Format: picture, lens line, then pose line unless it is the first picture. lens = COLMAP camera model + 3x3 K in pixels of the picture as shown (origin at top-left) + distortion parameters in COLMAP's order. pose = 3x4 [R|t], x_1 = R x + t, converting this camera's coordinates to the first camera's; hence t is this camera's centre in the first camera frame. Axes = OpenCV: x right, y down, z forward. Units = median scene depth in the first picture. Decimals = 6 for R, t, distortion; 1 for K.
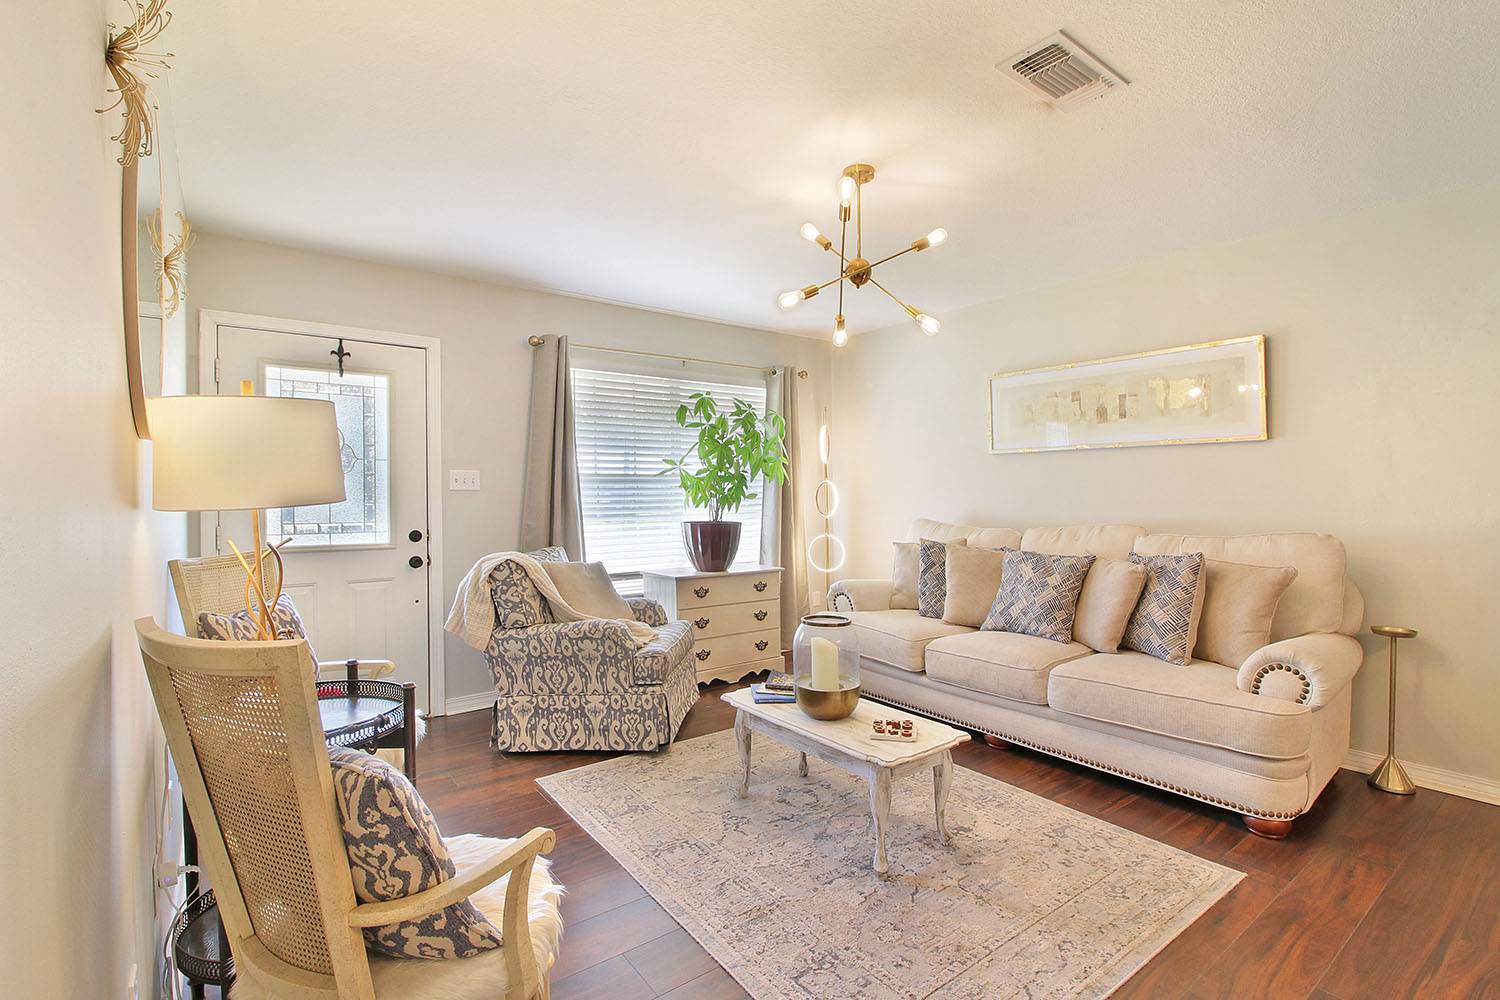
lens RADIAL K [[694.0, 0, 758.9], [0, 694.0, 499.4], [0, 0, 1]] dist [-0.000806, -0.002843]
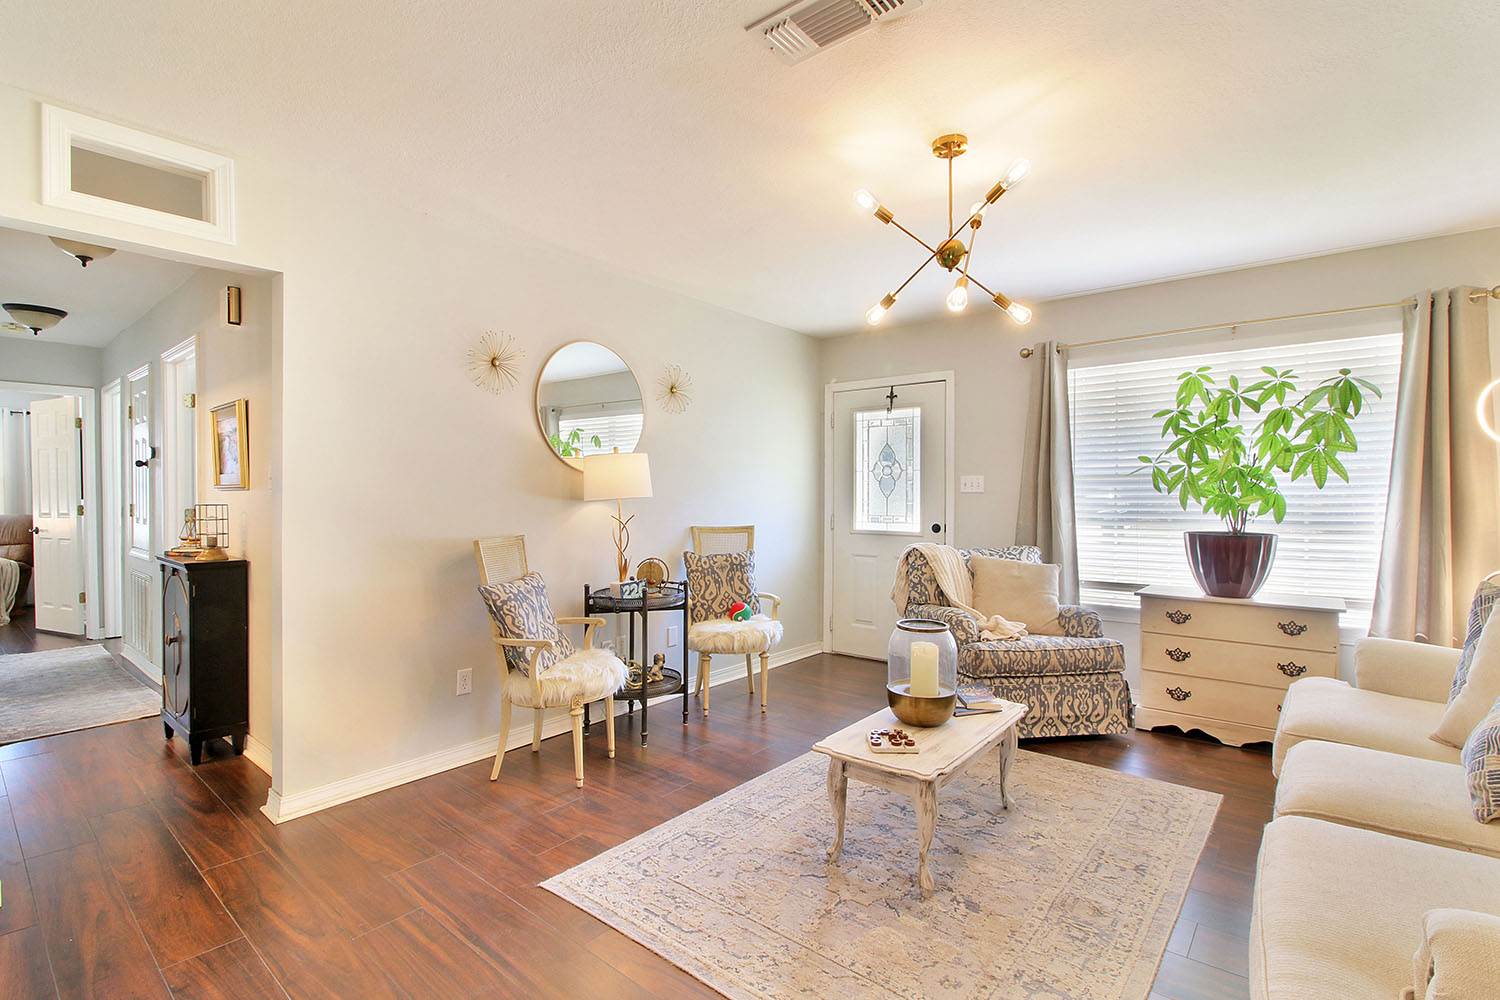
lens RADIAL K [[694.0, 0, 750.0], [0, 694.0, 502.0], [0, 0, 1]] dist [-0.000806, -0.002843]
pose [[0.232858, 0.013292, -0.972420, 0.607374], [-0.010463, 0.999883, 0.011162, -0.005474], [0.972454, 0.007575, 0.232970, 0.325508]]
